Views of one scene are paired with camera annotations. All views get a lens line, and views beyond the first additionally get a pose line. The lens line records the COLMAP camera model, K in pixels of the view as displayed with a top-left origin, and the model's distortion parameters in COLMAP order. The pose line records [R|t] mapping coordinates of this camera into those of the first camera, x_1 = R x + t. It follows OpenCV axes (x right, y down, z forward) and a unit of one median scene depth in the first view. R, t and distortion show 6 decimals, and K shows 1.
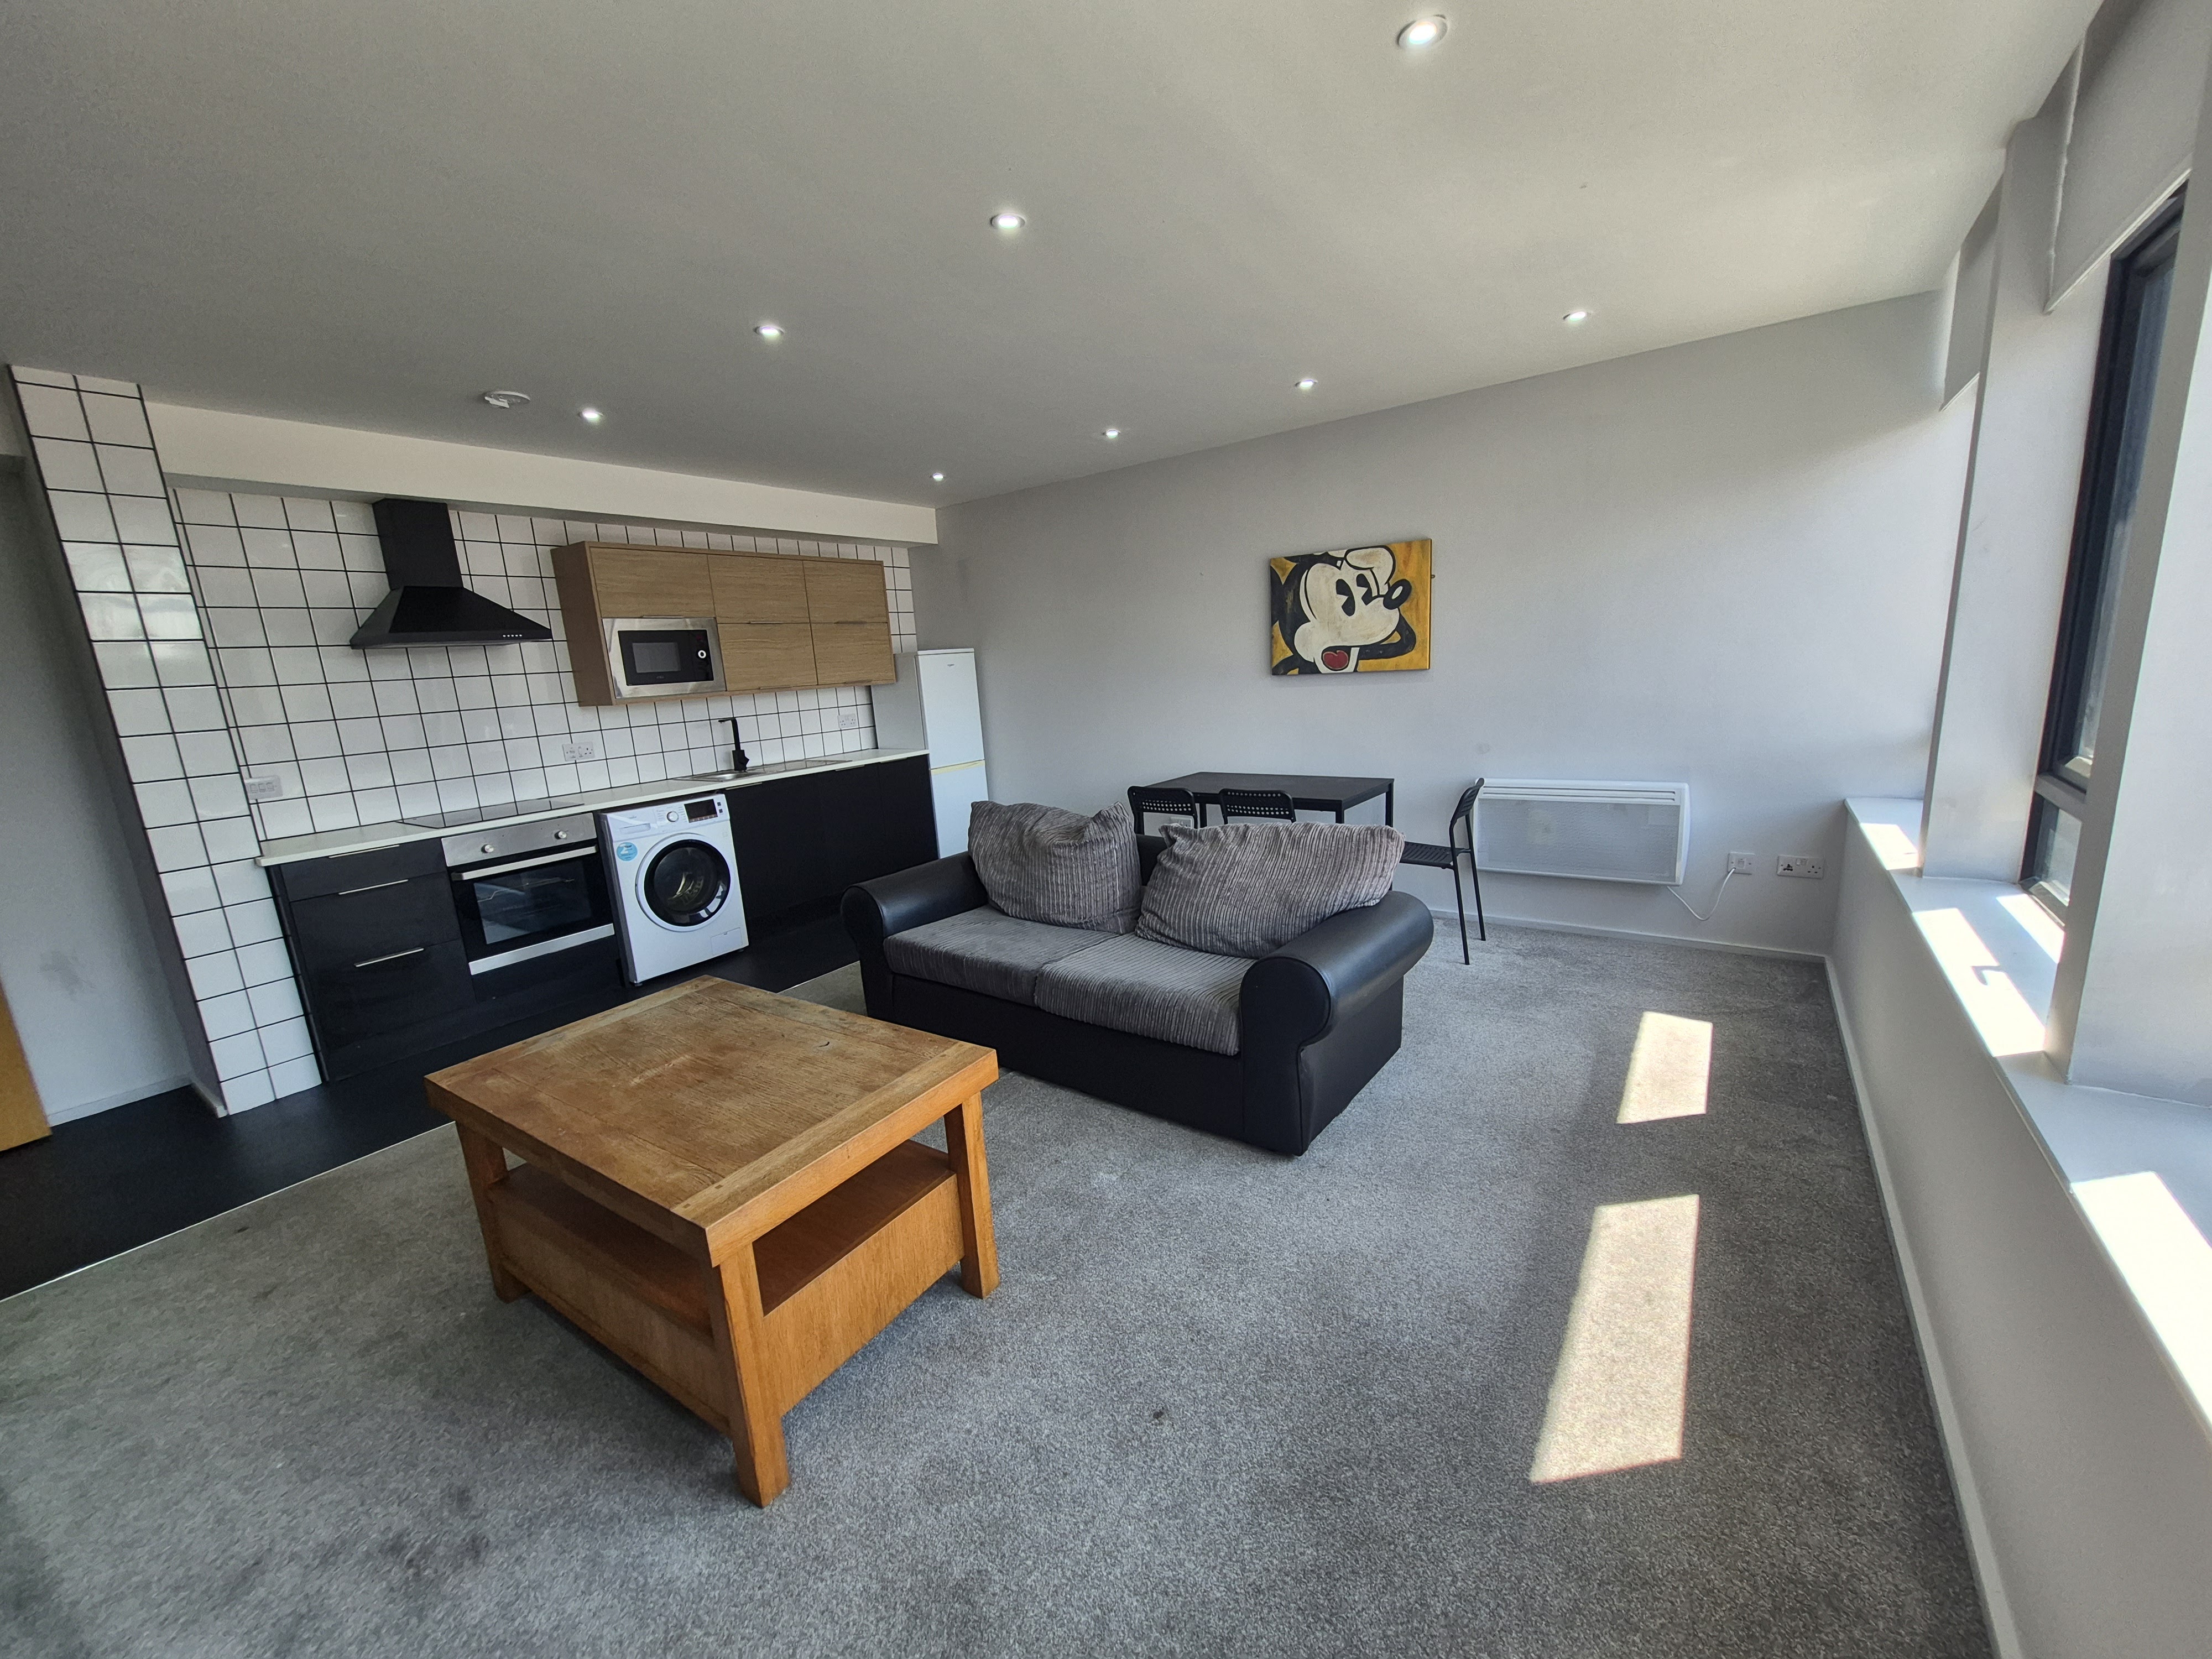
lens RADIAL K [[860.3, 0, 1089.1], [0, 860.3, 837.7], [0, 0, 1]] dist [-0.000933, -0.000389]
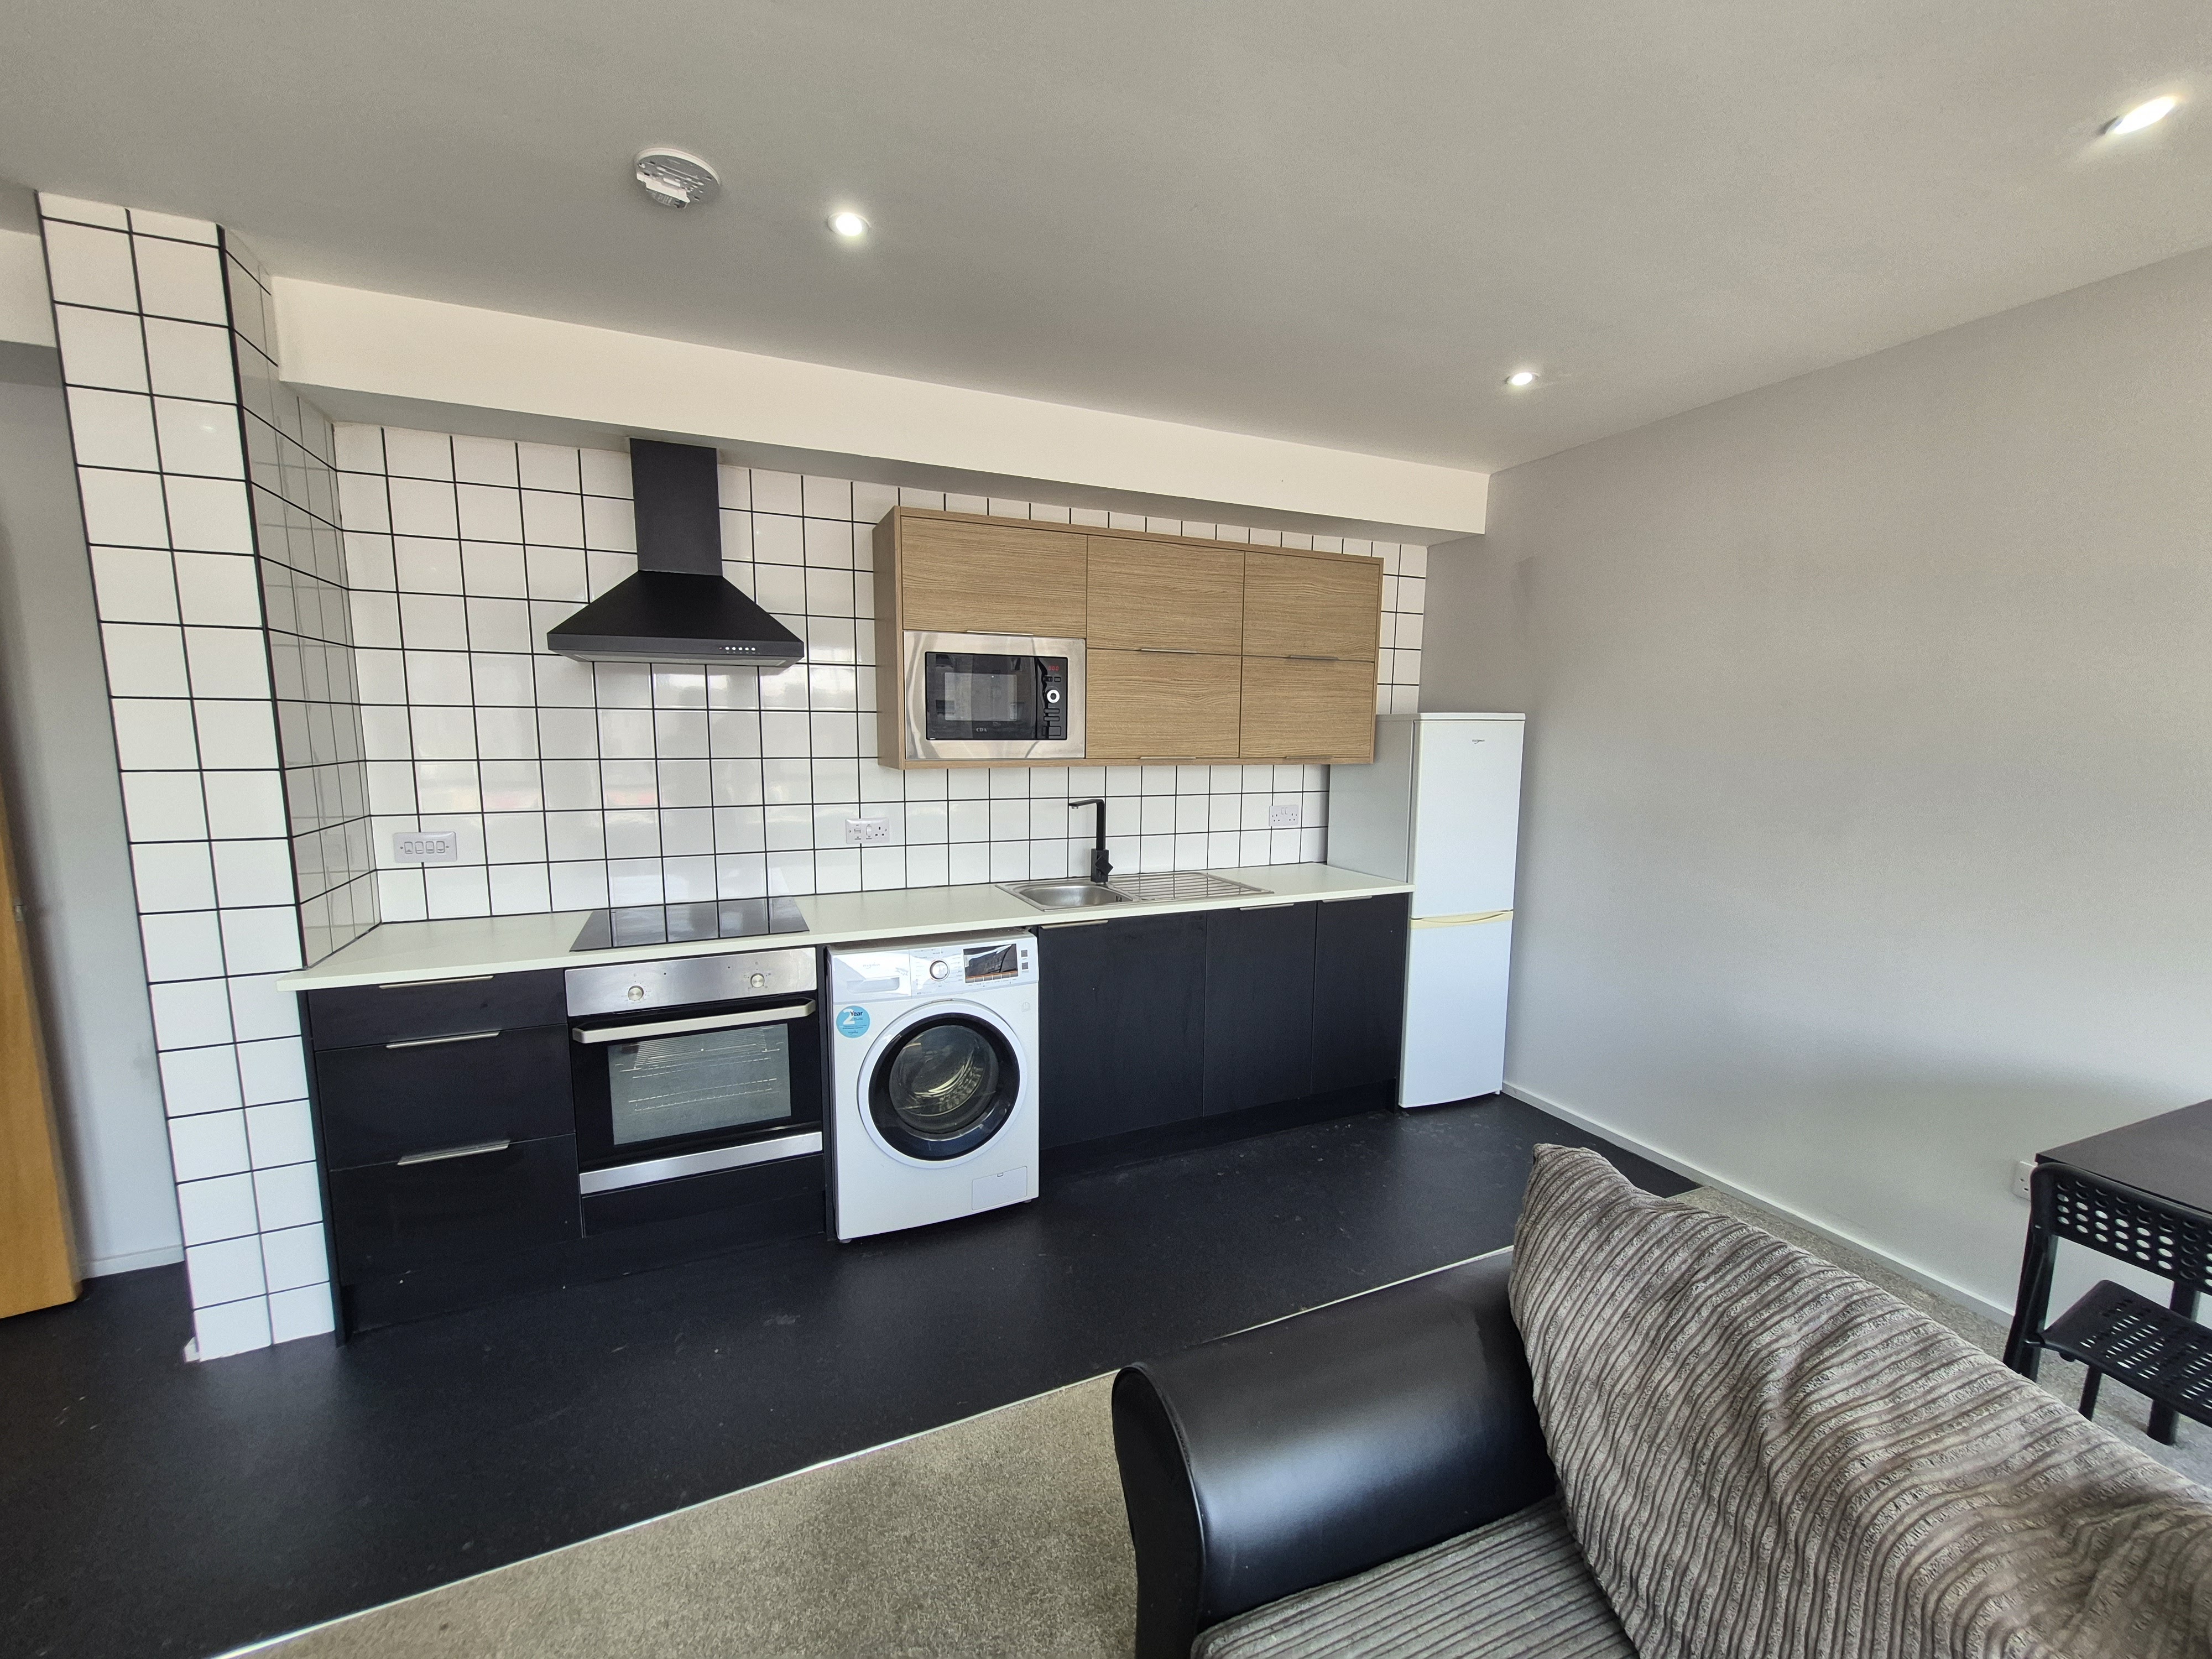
lens RADIAL K [[860.3, 0, 1089.1], [0, 860.3, 837.7], [0, 0, 1]] dist [-0.000933, -0.000389]
pose [[0.856030, 0.135927, -0.498735, -0.116277], [-0.165552, 0.986081, -0.015405, -0.114221], [0.489699, 0.095754, 0.866617, 0.514780]]
